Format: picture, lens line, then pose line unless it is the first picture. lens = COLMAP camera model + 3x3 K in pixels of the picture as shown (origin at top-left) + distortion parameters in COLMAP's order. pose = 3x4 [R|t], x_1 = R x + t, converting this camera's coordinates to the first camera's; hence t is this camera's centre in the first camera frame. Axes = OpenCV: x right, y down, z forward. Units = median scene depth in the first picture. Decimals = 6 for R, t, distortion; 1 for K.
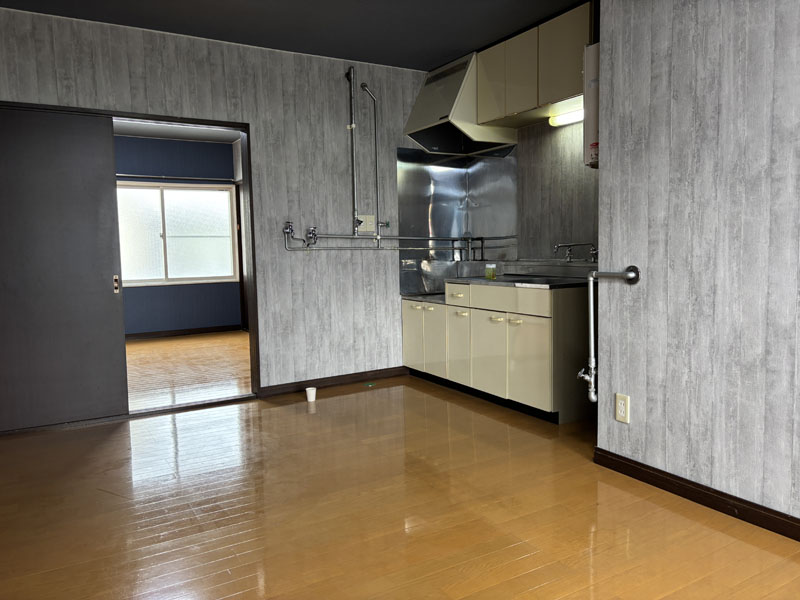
lens RADIAL K [[606.7, 0, 400.0], [0, 606.7, 300.0], [0, 0, 1]] dist [0.044138, -0.049043]
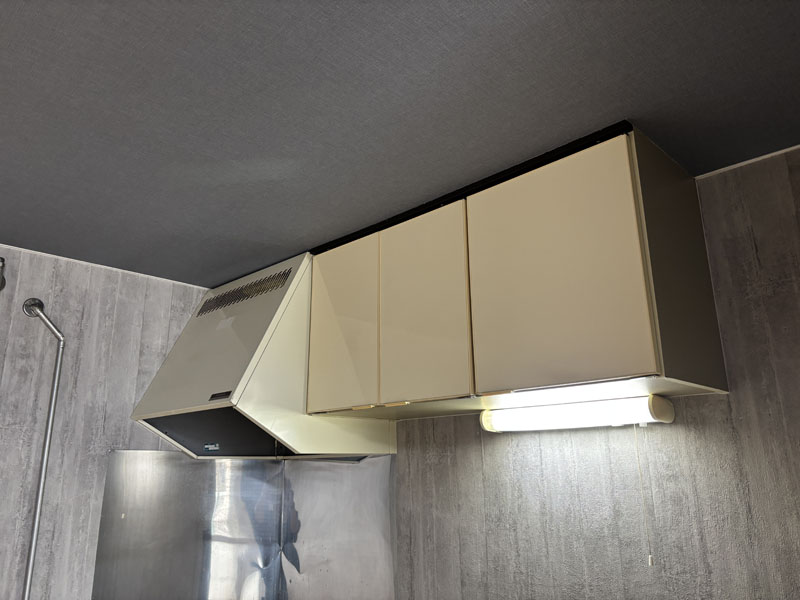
lens RADIAL K [[606.7, 0, 400.0], [0, 606.7, 300.0], [0, 0, 1]] dist [0.044138, -0.049043]
pose [[0.964703, 0.080094, 0.250864, 0.077193], [0.015047, 0.934303, -0.356161, -0.209207], [-0.262909, 0.347365, 0.900120, 0.577917]]
